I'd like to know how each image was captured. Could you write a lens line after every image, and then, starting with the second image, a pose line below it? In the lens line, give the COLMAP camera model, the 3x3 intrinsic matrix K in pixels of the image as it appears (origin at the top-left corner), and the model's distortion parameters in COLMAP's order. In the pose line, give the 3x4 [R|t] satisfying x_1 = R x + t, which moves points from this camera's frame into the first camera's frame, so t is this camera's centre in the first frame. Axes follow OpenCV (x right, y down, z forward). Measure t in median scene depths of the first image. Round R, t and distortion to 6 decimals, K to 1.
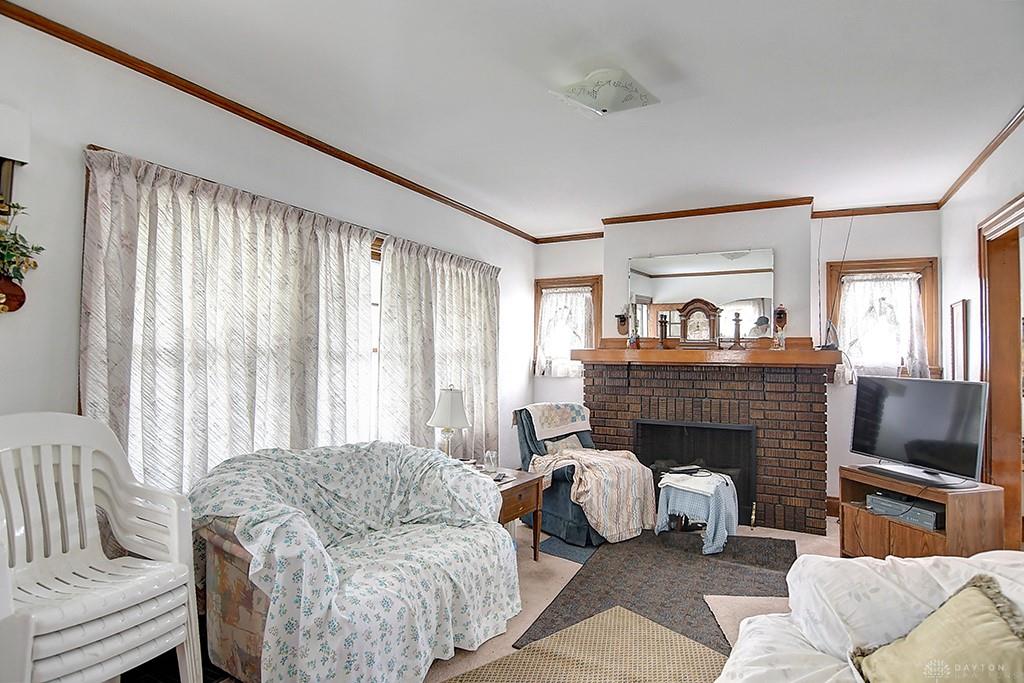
lens RADIAL K [[552.1, 0, 505.9], [0, 552.1, 344.6], [0, 0, 1]] dist [-0.006605, -0.002367]
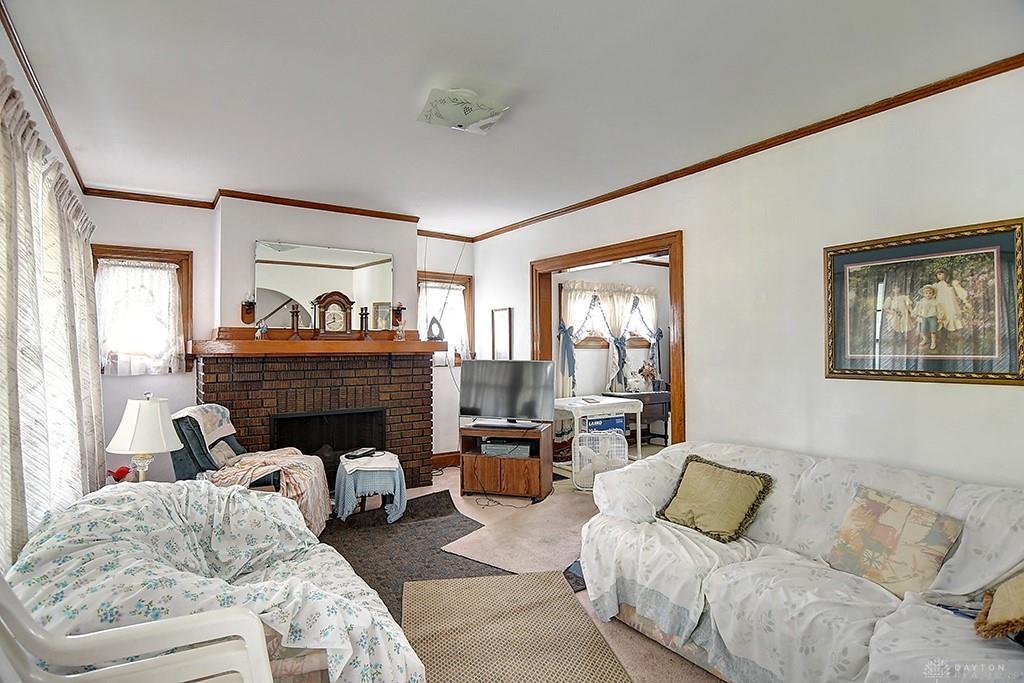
lens RADIAL K [[552.1, 0, 507.8], [0, 552.1, 341.5], [0, 0, 1]] dist [-0.006605, -0.002367]
pose [[0.471081, -0.004137, 0.882080, -0.445216], [-0.009532, 0.999907, 0.009780, -0.002127], [-0.882039, -0.013016, 0.470997, 0.229555]]
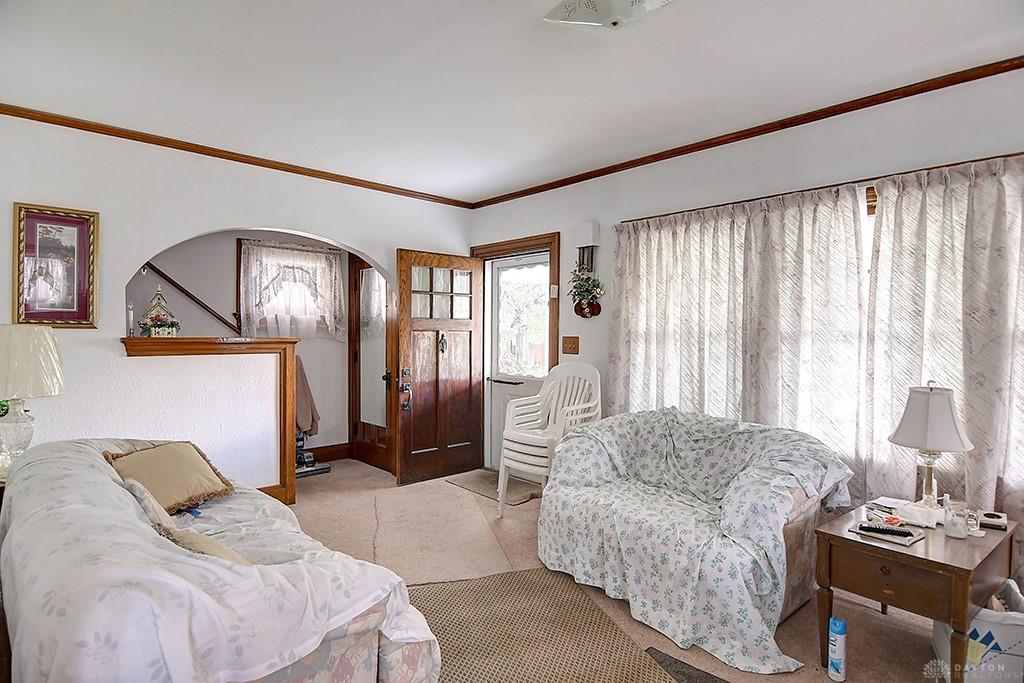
lens RADIAL K [[552.1, 0, 510.1], [0, 552.1, 341.8], [0, 0, 1]] dist [-0.006605, -0.002367]
pose [[-0.321320, 0.005472, -0.946955, 0.575061], [0.010613, 0.999941, 0.002177, 0.016780], [0.946911, -0.009350, -0.321359, 0.639265]]
